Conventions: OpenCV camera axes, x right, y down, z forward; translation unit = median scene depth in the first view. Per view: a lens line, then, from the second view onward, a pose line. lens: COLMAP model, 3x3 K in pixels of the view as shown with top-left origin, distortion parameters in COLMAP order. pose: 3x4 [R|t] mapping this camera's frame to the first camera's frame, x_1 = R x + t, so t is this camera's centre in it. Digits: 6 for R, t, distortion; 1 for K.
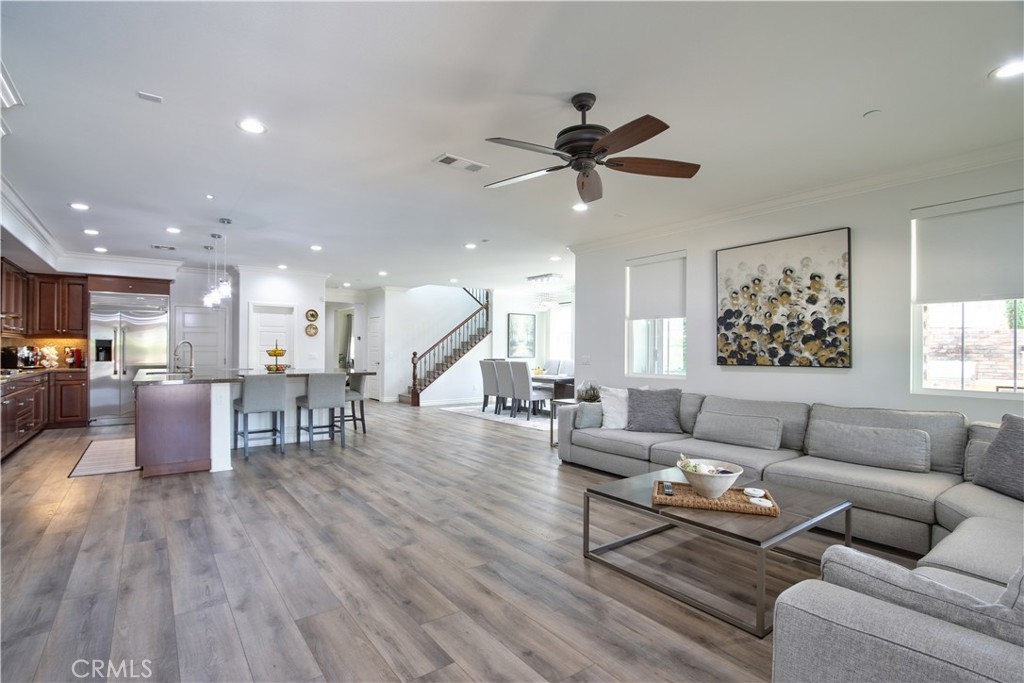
lens RADIAL K [[476.3, 0, 488.3], [0, 476.3, 346.8], [0, 0, 1]] dist [-0.018422, 0.000459]
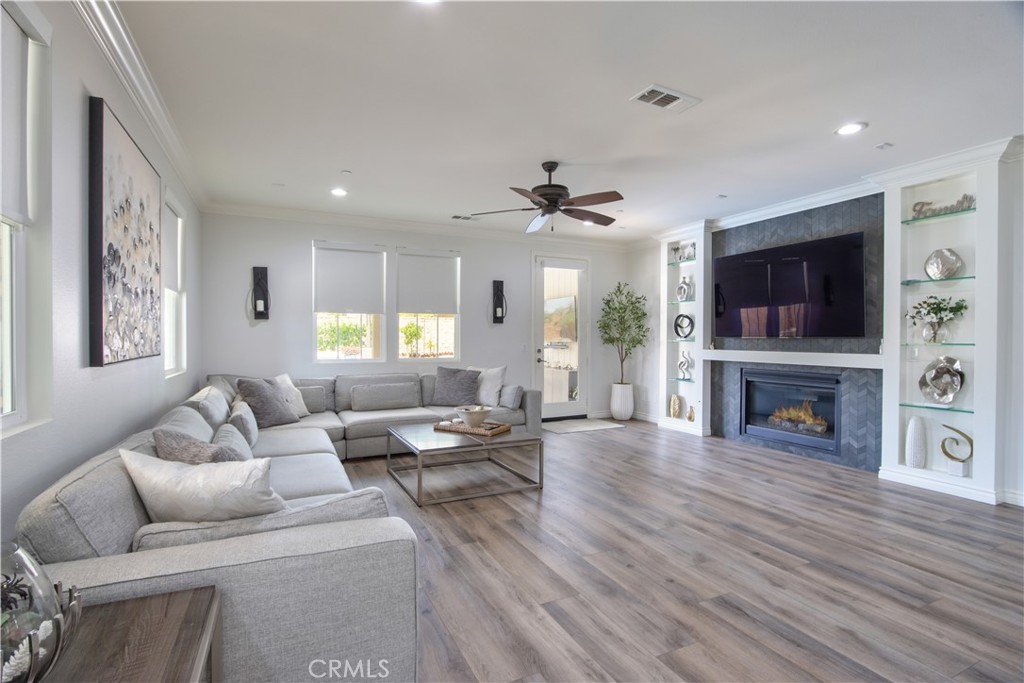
lens RADIAL K [[476.3, 0, 488.3], [0, 476.3, 346.8], [0, 0, 1]] dist [-0.018422, 0.000459]
pose [[-0.981385, -0.013825, 0.191553, 0.063302], [-0.011773, 0.999861, 0.011842, 0.013334], [-0.191690, 0.009367, -0.981411, 1.532898]]
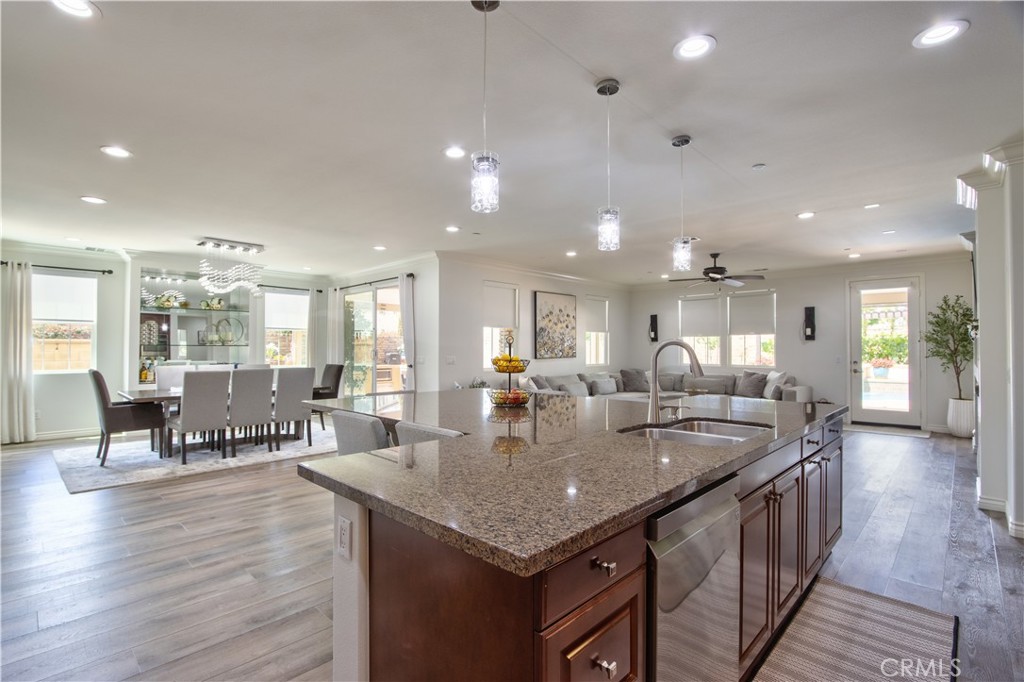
lens RADIAL K [[483.8, 0, 495.0], [0, 483.8, 345.5], [0, 0, 1]] dist [-0.016812, 0.001473]
pose [[-0.161520, -0.001825, 0.986868, -1.366177], [-0.009266, 0.999957, 0.000332, -0.009506], [-0.986826, -0.009091, -0.161530, 1.618600]]
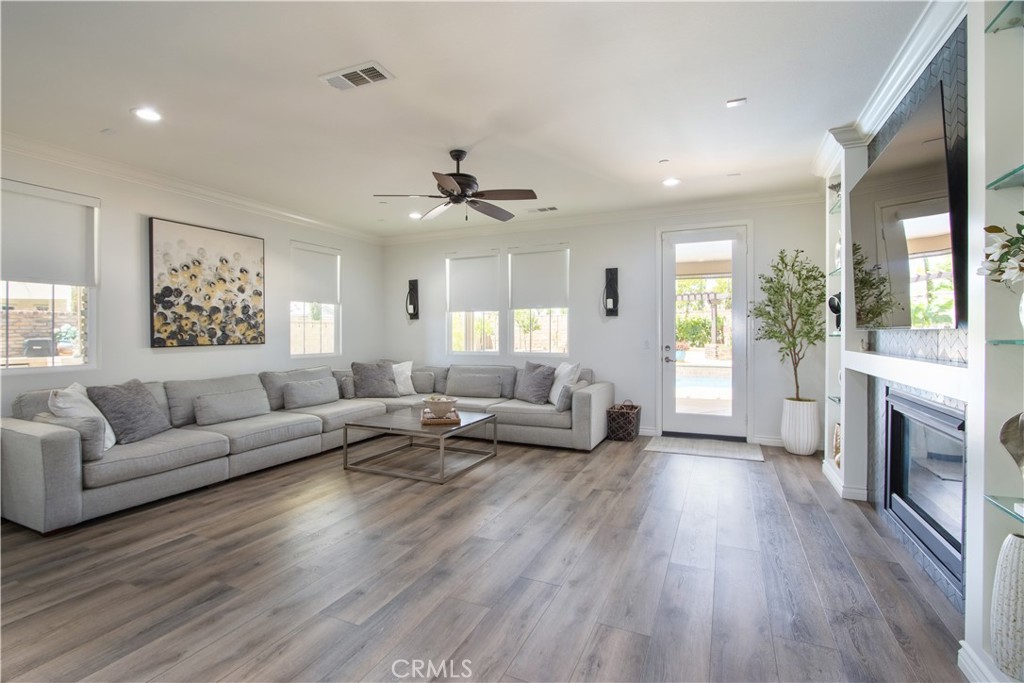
lens RADIAL K [[476.2, 0, 505.4], [0, 476.2, 341.9], [0, 0, 1]] dist [-0.019929, 0.000774]
pose [[-0.491443, -0.022687, 0.870614, -0.683335], [-0.008992, 0.999740, 0.020976, 0.004189], [-0.870863, 0.002480, -0.491519, 0.974968]]
